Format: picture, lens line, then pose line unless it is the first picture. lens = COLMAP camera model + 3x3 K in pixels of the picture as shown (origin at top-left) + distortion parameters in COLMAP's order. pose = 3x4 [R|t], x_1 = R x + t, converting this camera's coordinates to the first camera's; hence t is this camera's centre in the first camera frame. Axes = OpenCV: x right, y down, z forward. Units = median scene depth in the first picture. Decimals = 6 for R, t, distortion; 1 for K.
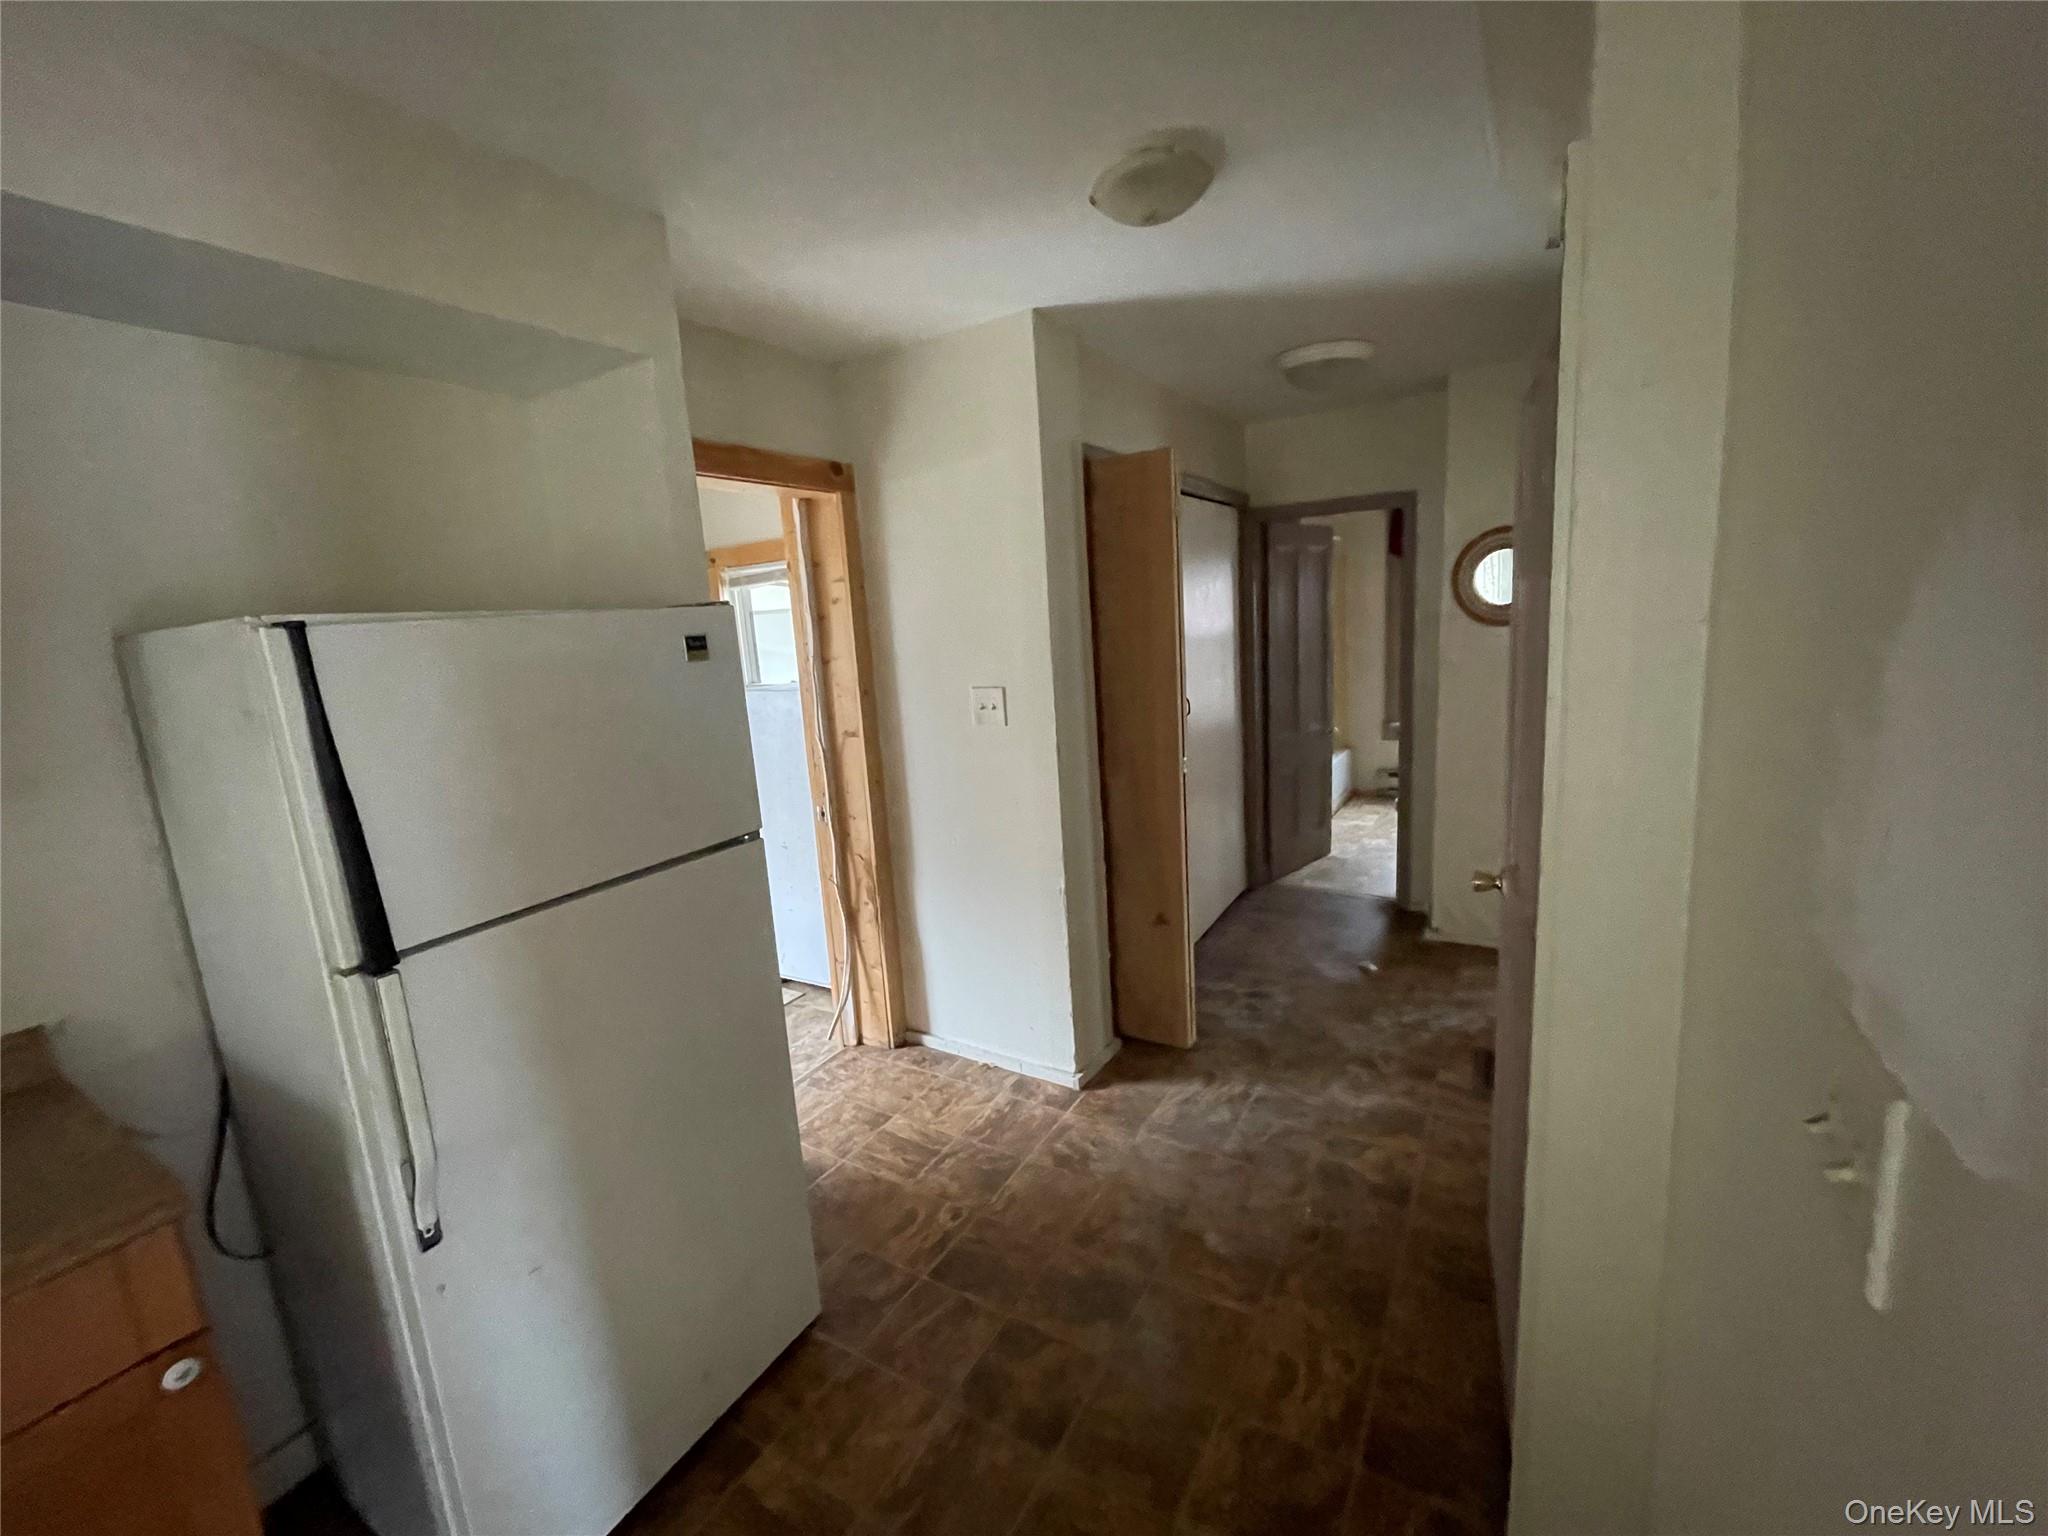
lens RADIAL K [[835.3, 0, 1024.9], [0, 835.3, 772.0], [0, 0, 1]] dist [-0.001436, -0.000674]
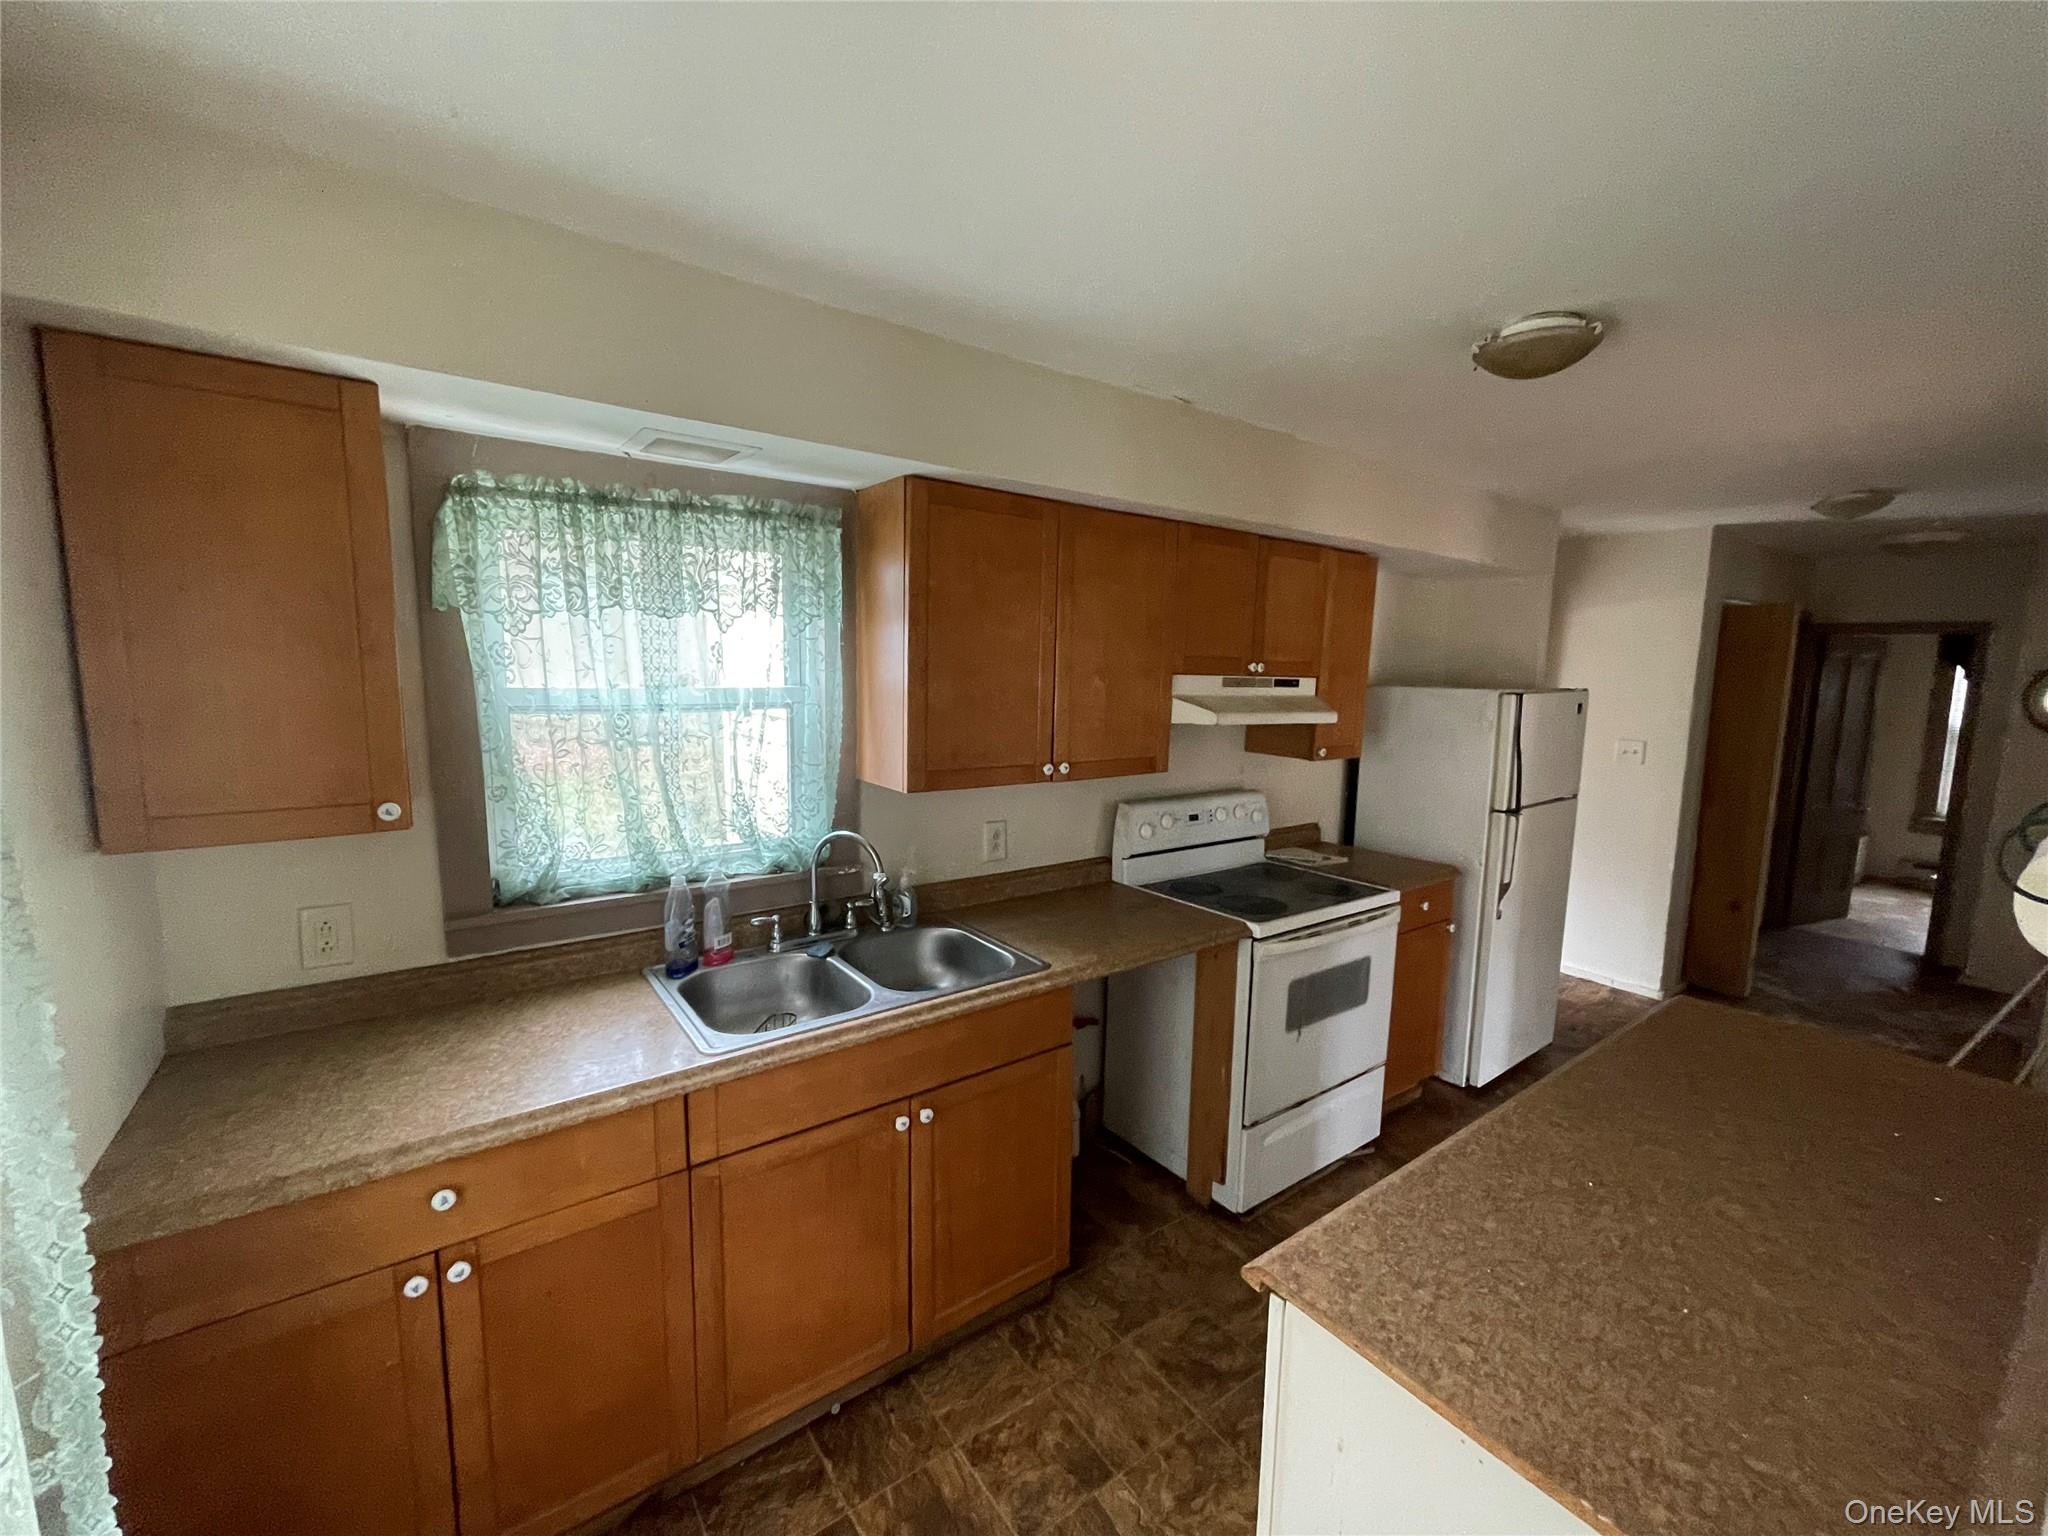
lens RADIAL K [[835.3, 0, 1022.1], [0, 835.3, 763.6], [0, 0, 1]] dist [-0.001436, -0.000674]
pose [[0.917416, 0.130438, -0.375944, -0.404607], [-0.149234, 0.988575, -0.021177, 0.122330], [0.368886, 0.075532, 0.926400, -0.739778]]
